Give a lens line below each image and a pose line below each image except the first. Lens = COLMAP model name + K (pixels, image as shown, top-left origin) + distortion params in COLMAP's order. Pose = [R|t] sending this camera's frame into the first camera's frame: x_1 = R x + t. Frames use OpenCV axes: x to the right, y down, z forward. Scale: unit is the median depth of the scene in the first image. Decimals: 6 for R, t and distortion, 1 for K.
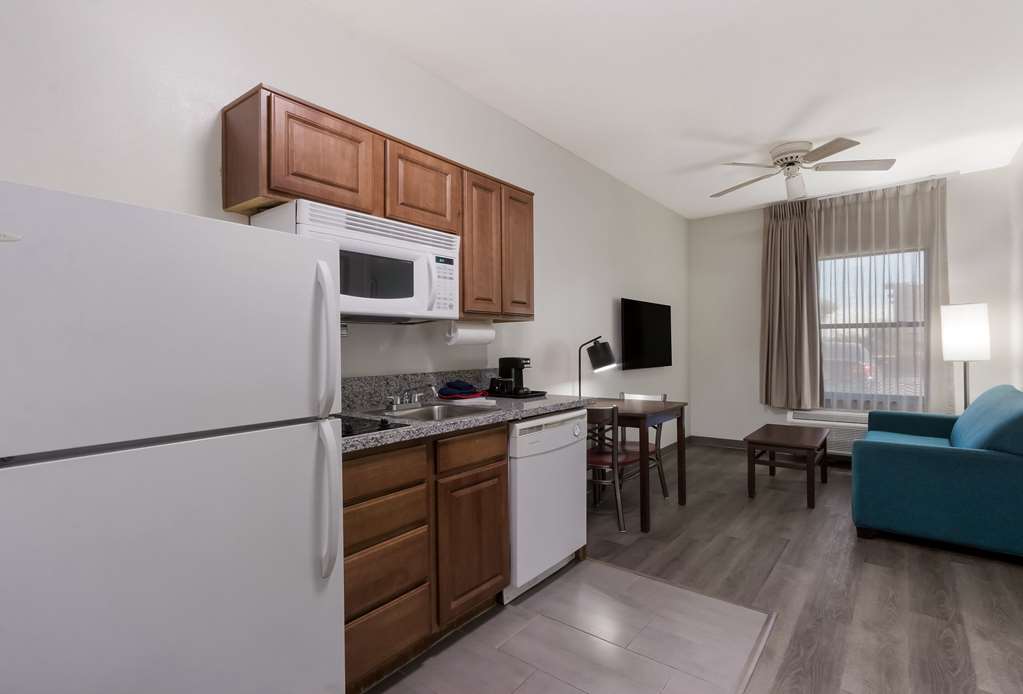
lens RADIAL K [[482.9, 0, 511.8], [0, 482.9, 349.8], [0, 0, 1]] dist [-0.002041, 0.001807]
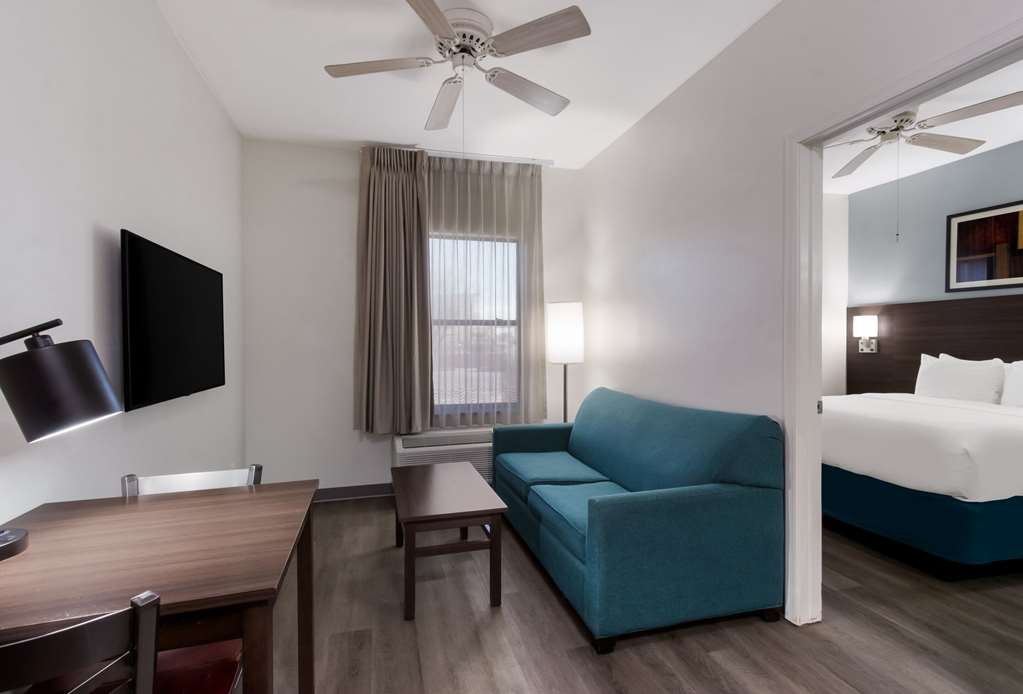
lens RADIAL K [[482.9, 0, 485.1], [0, 482.9, 346.2], [0, 0, 1]] dist [-0.002041, 0.001807]
pose [[0.601003, -0.002180, 0.799244, 0.106906], [0.005511, 0.999984, -0.001417, -0.011074], [-0.799228, 0.005257, 0.601005, 0.624212]]
